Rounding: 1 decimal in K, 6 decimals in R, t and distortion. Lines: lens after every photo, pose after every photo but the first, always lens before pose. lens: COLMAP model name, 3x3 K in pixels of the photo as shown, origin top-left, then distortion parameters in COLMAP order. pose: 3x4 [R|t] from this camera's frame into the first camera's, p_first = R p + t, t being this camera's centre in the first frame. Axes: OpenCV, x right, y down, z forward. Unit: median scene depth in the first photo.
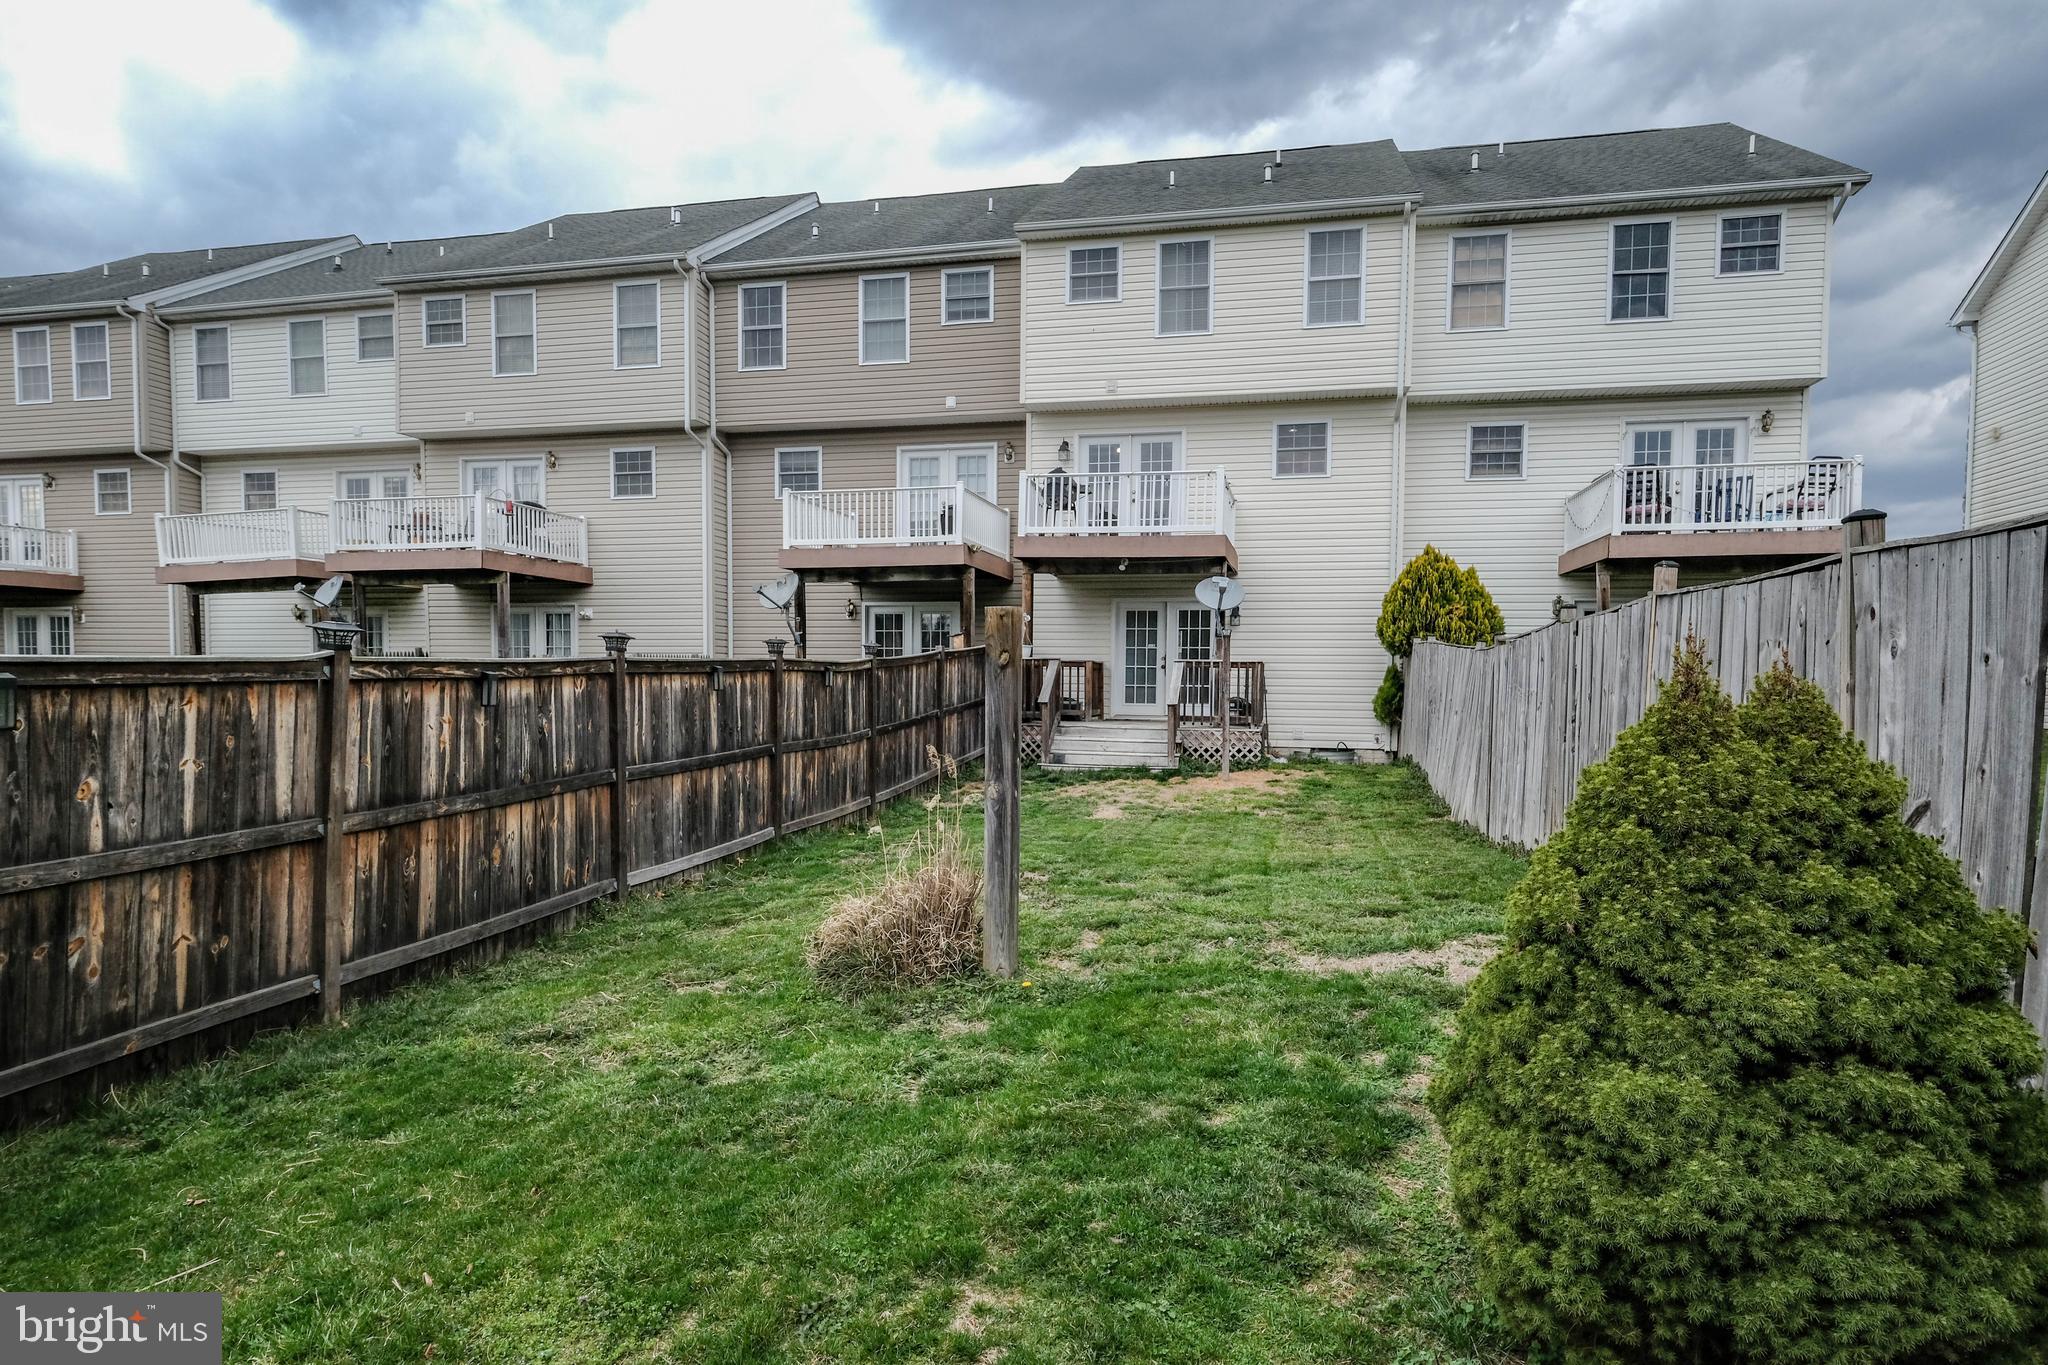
lens RADIAL K [[1081.4, 0, 1033.7], [0, 1081.4, 690.0], [0, 0, 1]] dist [0.005017, -0.000024]
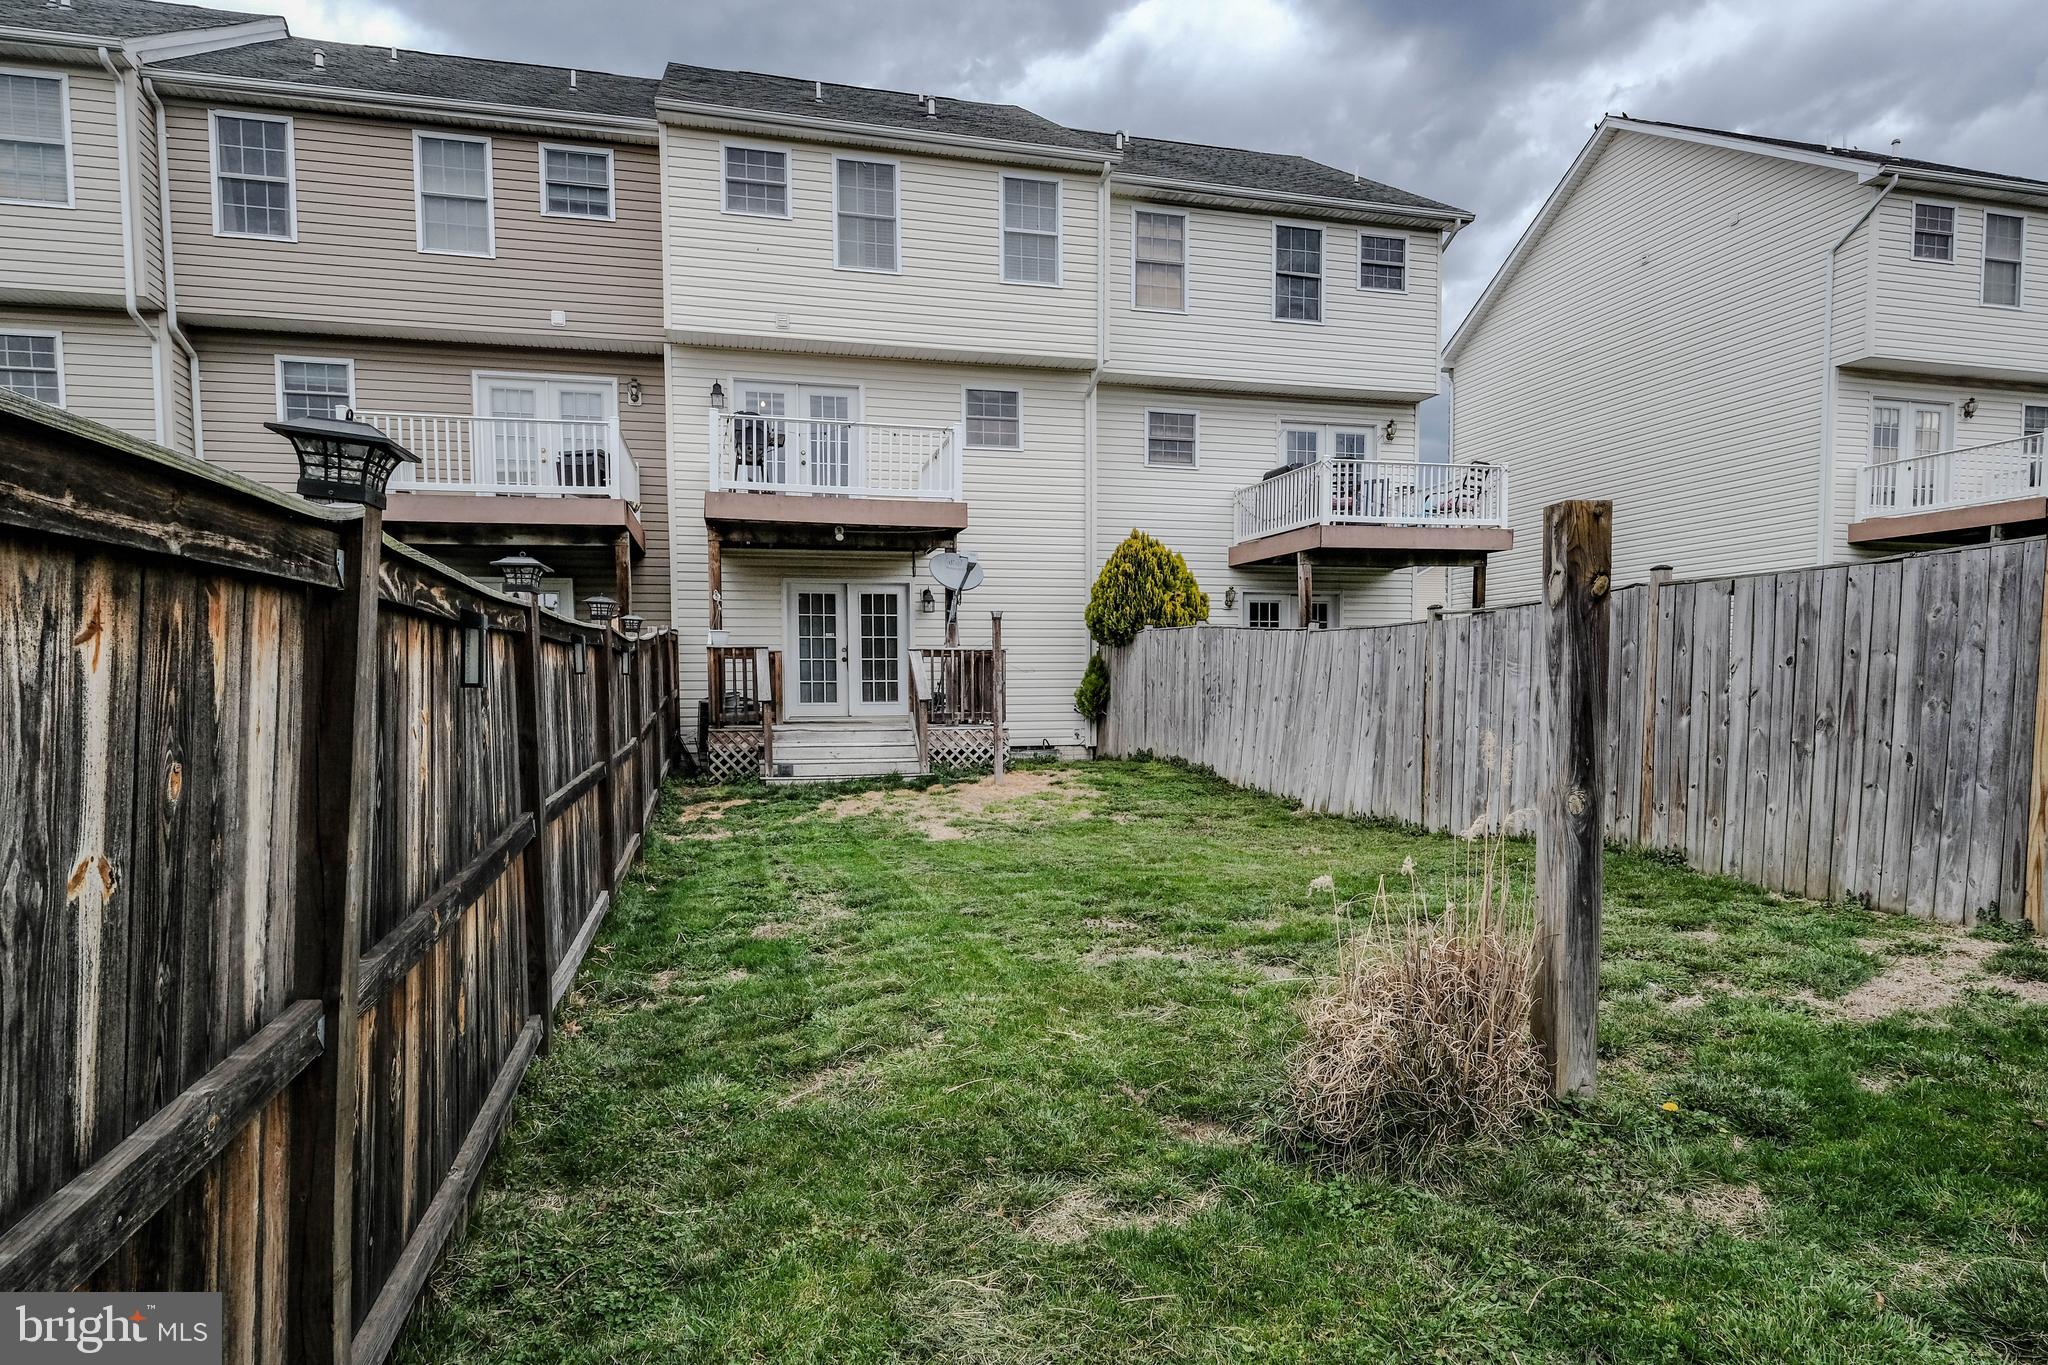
lens RADIAL K [[1118.8, 0, 1030.8], [0, 1118.8, 724.3], [0, 0, 1]] dist [-0.001986, -0.002221]
pose [[0.896301, -0.030110, 0.442423, -0.148810], [0.018711, 0.999371, 0.030110, 0.006255], [-0.443052, -0.018710, 0.896301, 0.143261]]
